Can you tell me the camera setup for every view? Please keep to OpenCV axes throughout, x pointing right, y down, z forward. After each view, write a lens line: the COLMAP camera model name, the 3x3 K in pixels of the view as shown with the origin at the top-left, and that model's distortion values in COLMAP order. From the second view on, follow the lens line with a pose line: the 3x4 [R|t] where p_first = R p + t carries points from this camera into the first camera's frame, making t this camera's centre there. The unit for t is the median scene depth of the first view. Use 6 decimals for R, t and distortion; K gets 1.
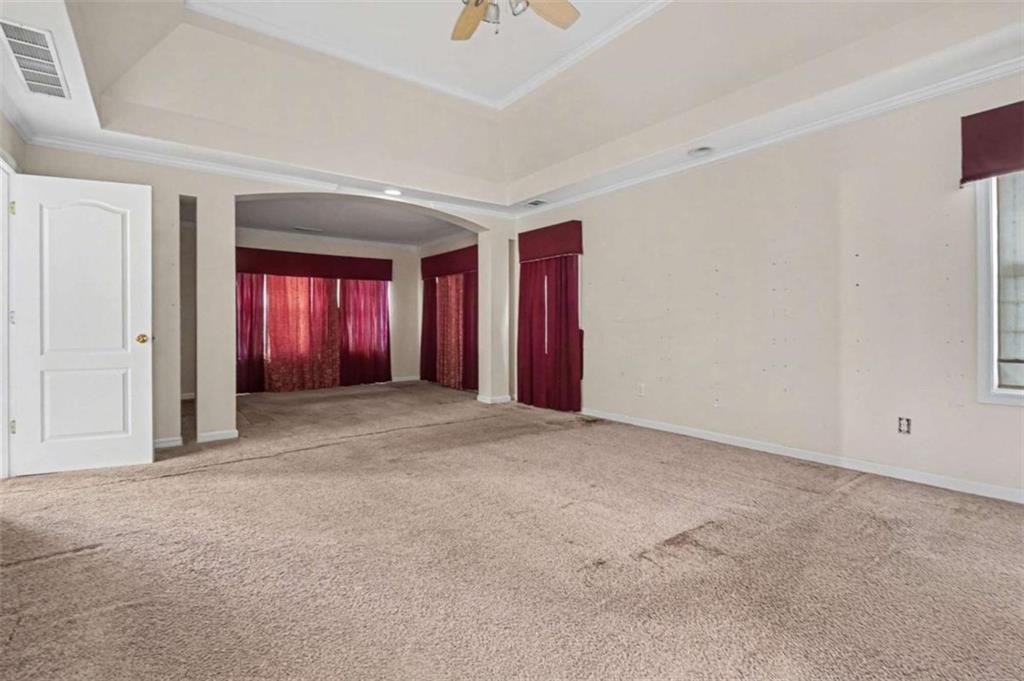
lens RADIAL K [[465.2, 0, 507.6], [0, 465.2, 334.1], [0, 0, 1]] dist [0.002729, -0.000181]
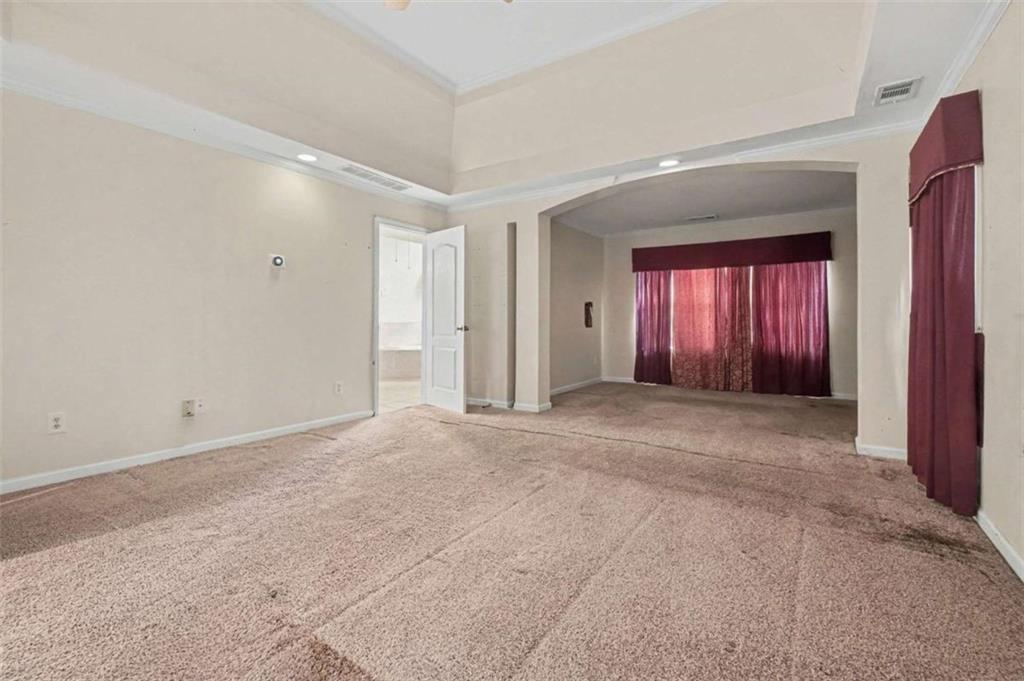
lens RADIAL K [[465.2, 0, 492.9], [0, 465.2, 316.0], [0, 0, 1]] dist [0.002729, -0.000181]
pose [[0.313862, -0.003007, -0.949464, 0.320027], [-0.023296, 0.999670, -0.010867, -0.007063], [0.949183, 0.025530, 0.313688, 0.307442]]
